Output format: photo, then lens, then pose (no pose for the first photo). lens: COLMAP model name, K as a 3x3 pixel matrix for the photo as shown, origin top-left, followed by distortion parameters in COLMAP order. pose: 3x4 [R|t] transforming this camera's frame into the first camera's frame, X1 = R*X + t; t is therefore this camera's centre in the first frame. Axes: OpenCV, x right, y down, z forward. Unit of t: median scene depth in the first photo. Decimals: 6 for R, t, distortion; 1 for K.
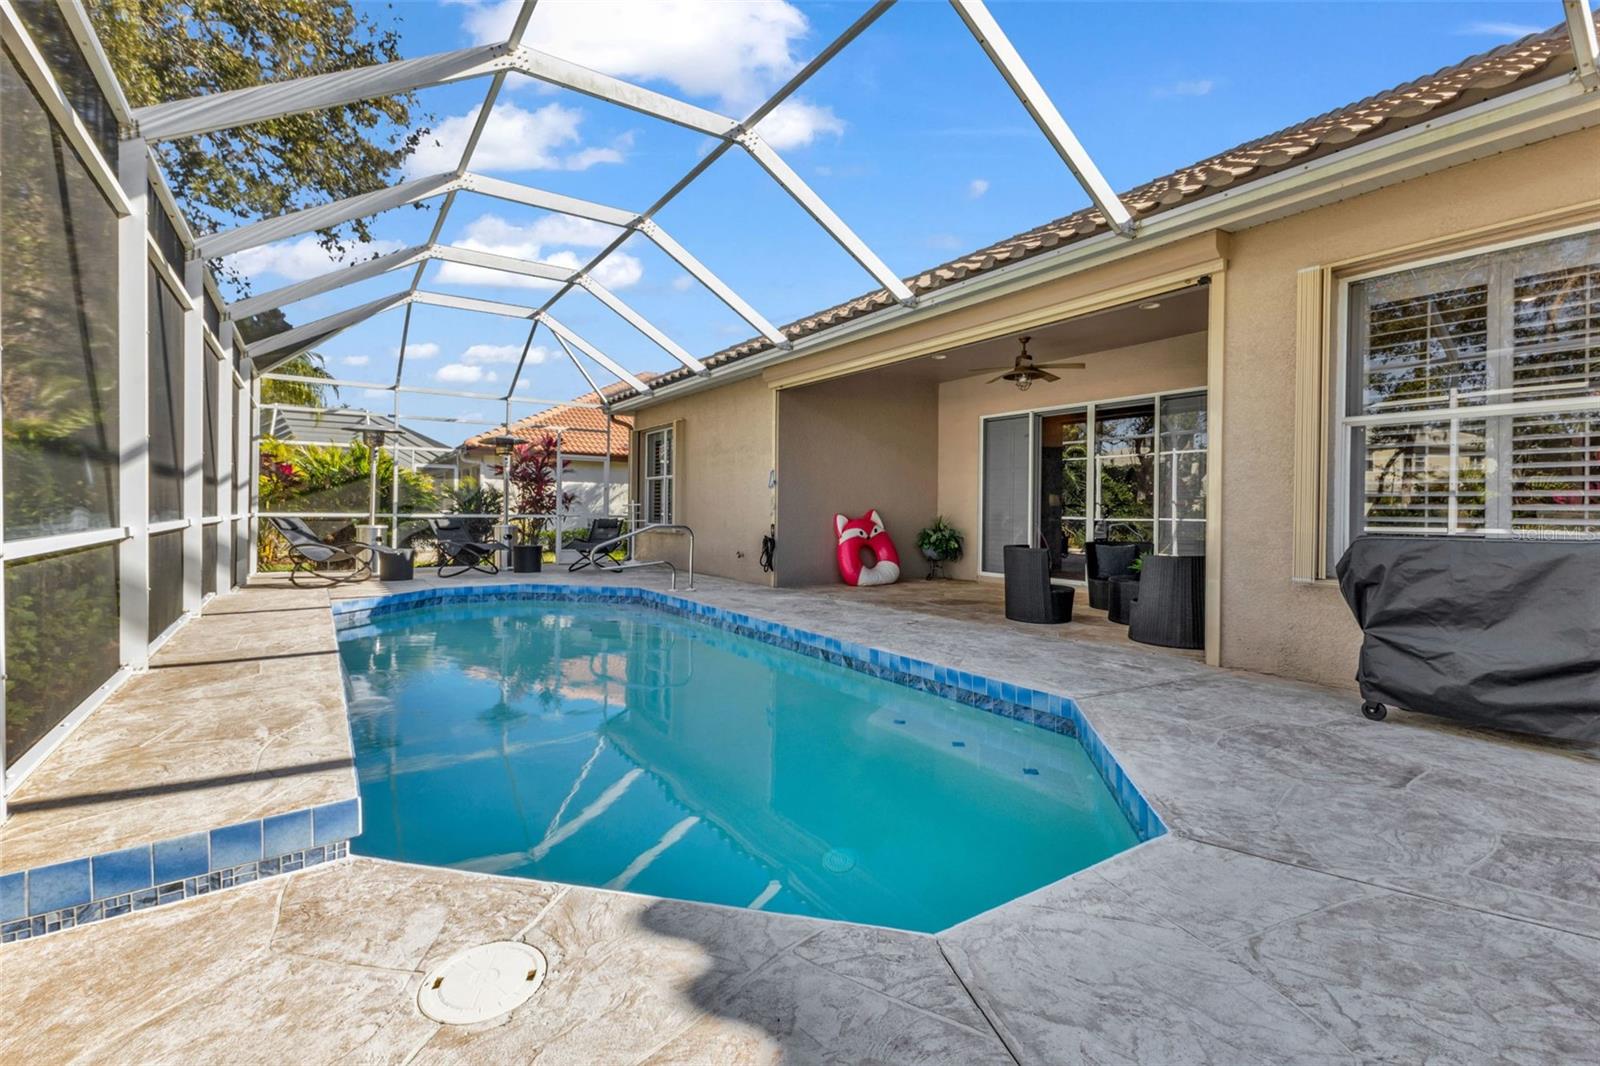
lens RADIAL K [[716.0, 0, 812.9], [0, 716.0, 521.3], [0, 0, 1]] dist [0.007892, -0.000619]
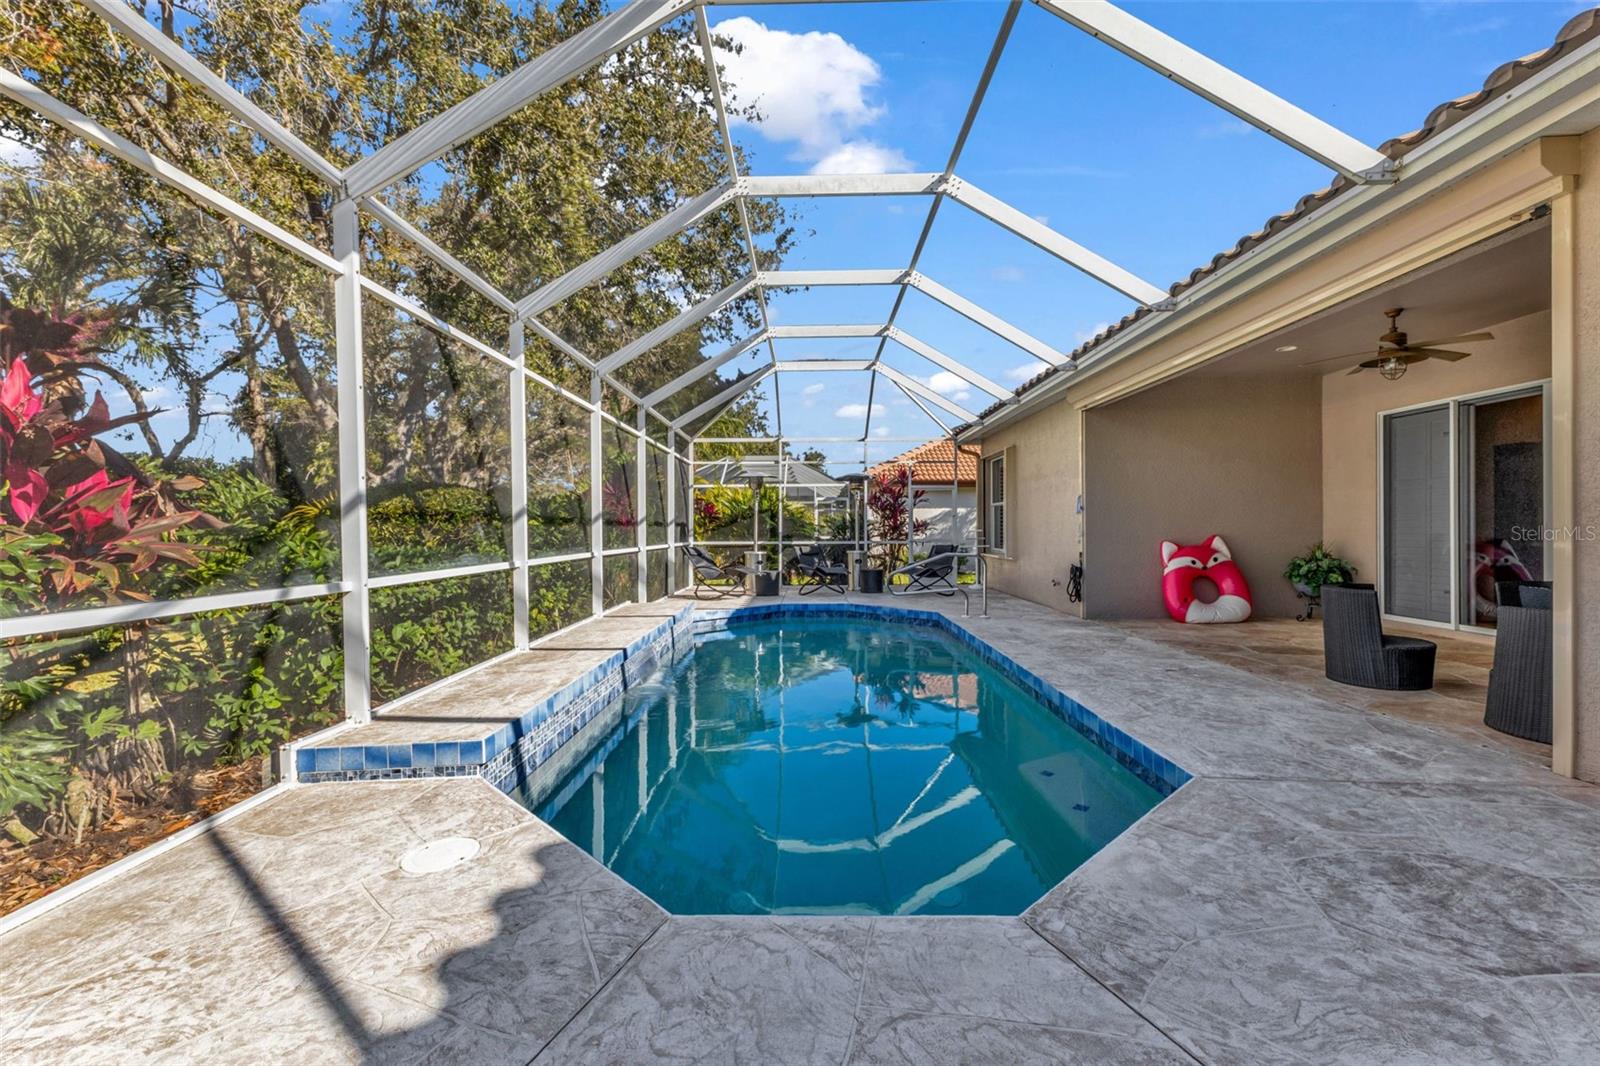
lens RADIAL K [[716.0, 0, 813.4], [0, 716.0, 536.2], [0, 0, 1]] dist [0.007892, -0.000619]
pose [[0.824764, -0.007876, -0.565423, 0.201879], [0.004710, 0.999964, -0.007057, -0.012946], [0.565458, 0.003157, 0.824771, 0.021032]]
